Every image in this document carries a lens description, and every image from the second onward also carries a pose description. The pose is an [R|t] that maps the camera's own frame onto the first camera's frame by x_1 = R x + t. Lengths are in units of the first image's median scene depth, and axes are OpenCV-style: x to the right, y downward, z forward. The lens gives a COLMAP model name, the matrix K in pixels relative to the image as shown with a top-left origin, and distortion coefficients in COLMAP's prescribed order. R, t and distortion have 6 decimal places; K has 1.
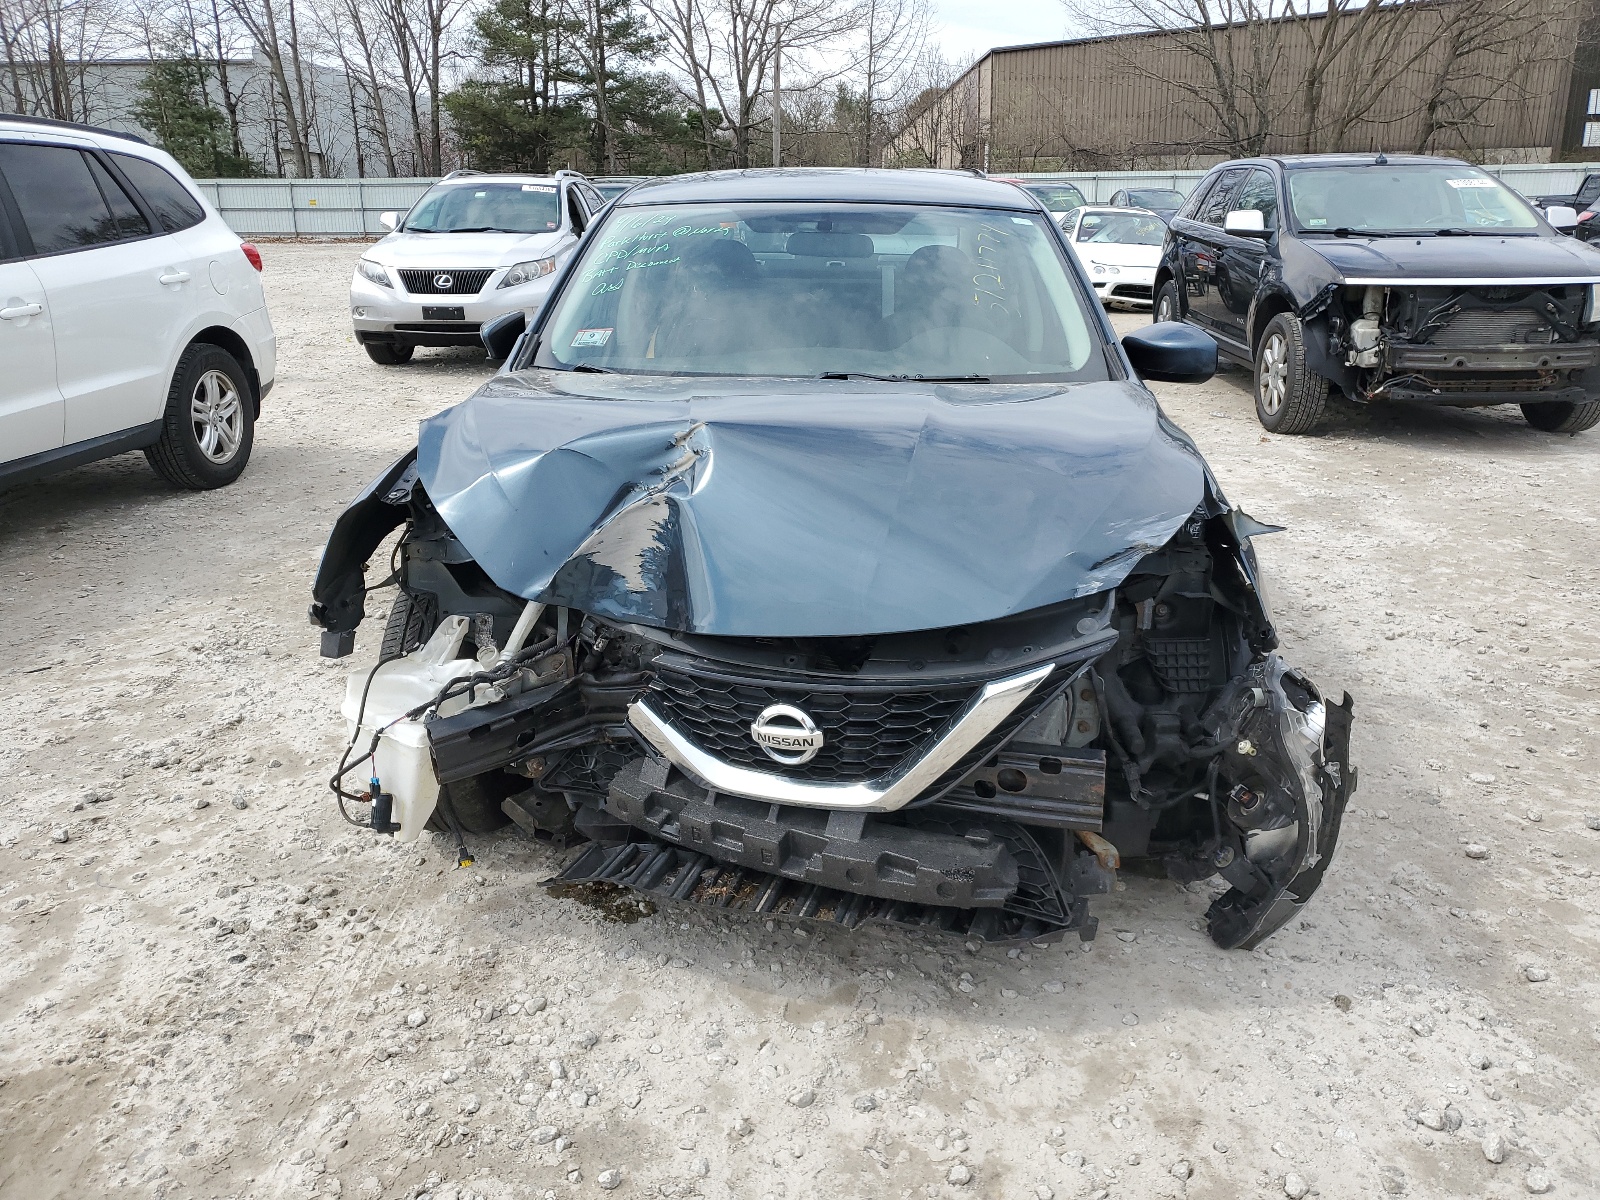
lens RADIAL K [[1267.7, 0, 800.0], [0, 1267.7, 600.0], [0, 0, 1]] dist [-0.001955, 0.041828]
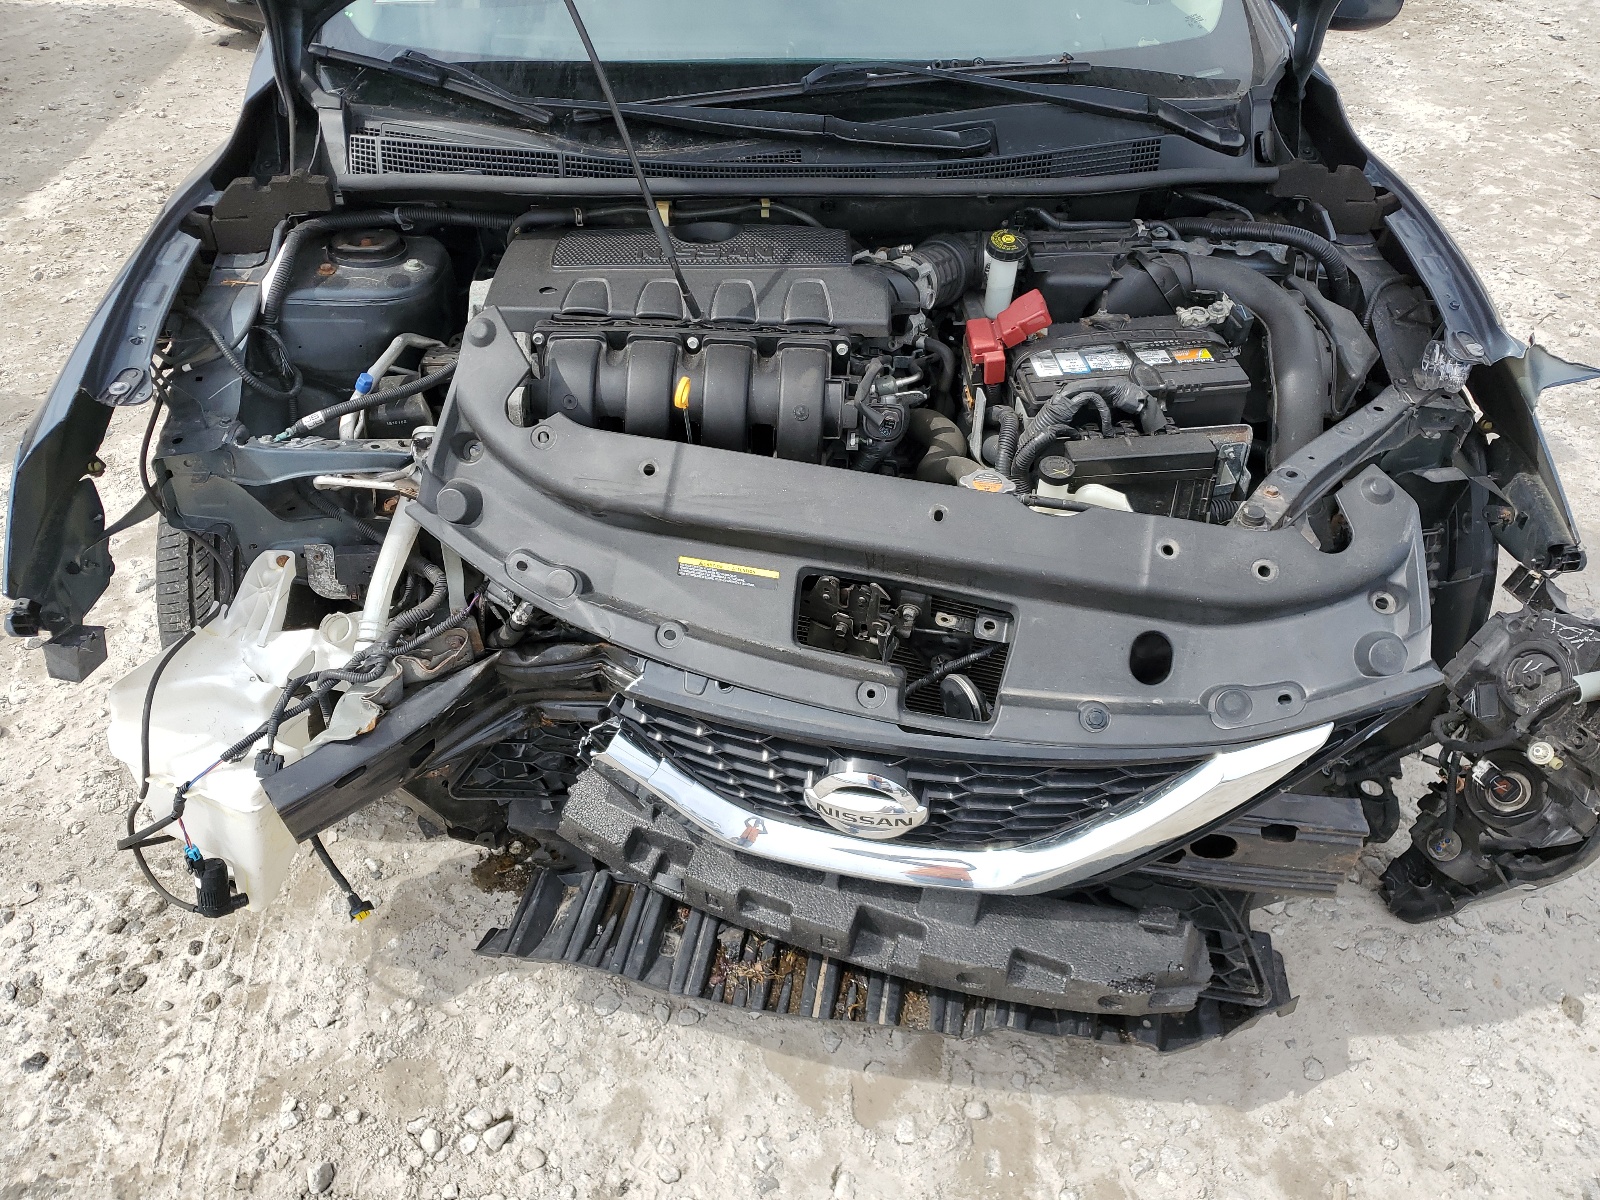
lens RADIAL K [[1267.7, 0, 800.0], [0, 1267.7, 600.0], [0, 0, 1]] dist [-0.001955, 0.041828]
pose [[0.990862, -0.078943, 0.109366, -0.092279], [0.032972, 0.928000, 0.371119, -0.198850], [-0.130789, -0.364122, 0.922122, 0.416655]]
